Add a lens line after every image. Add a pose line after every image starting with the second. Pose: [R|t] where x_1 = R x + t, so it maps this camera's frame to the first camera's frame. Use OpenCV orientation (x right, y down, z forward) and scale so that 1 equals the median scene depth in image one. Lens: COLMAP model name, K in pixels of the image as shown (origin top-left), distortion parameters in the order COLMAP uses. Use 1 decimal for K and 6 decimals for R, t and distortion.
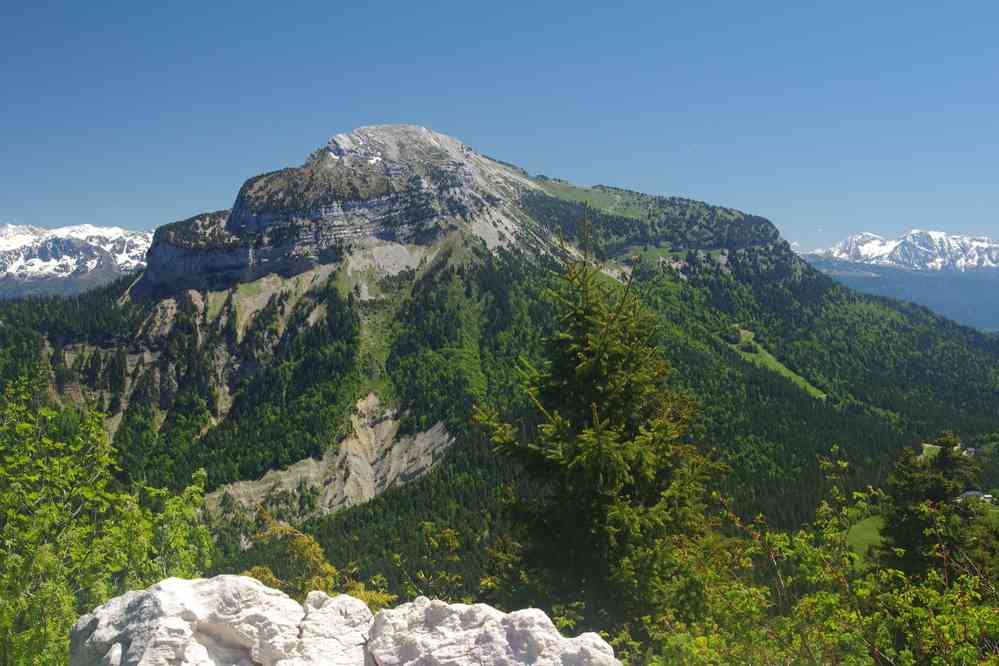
lens RADIAL K [[1369.4, 0, 498.1], [0, 1369.4, 329.7], [0, 0, 1]] dist [-0.004563, 0.000000]
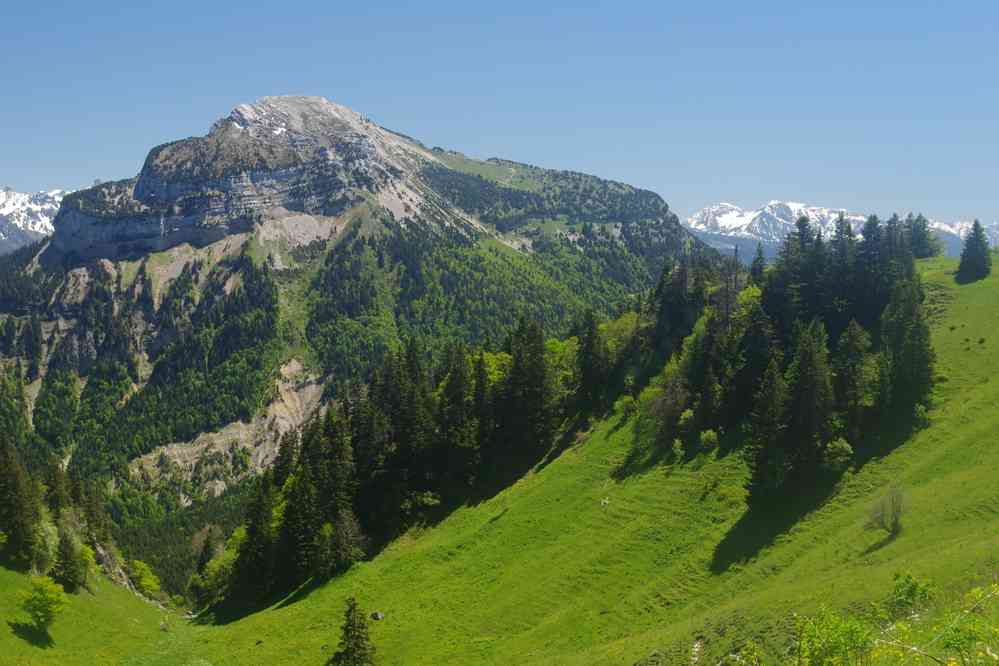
lens RADIAL K [[1493.0, 0, 500.3], [0, 1493.0, 334.7], [0, 0, 1]] dist [0.010023, 0.000000]
pose [[0.992798, 0.000709, 0.119795, -0.064246], [-0.003160, 0.999789, 0.020276, 0.003899], [-0.119755, -0.020509, 0.992592, -0.124957]]
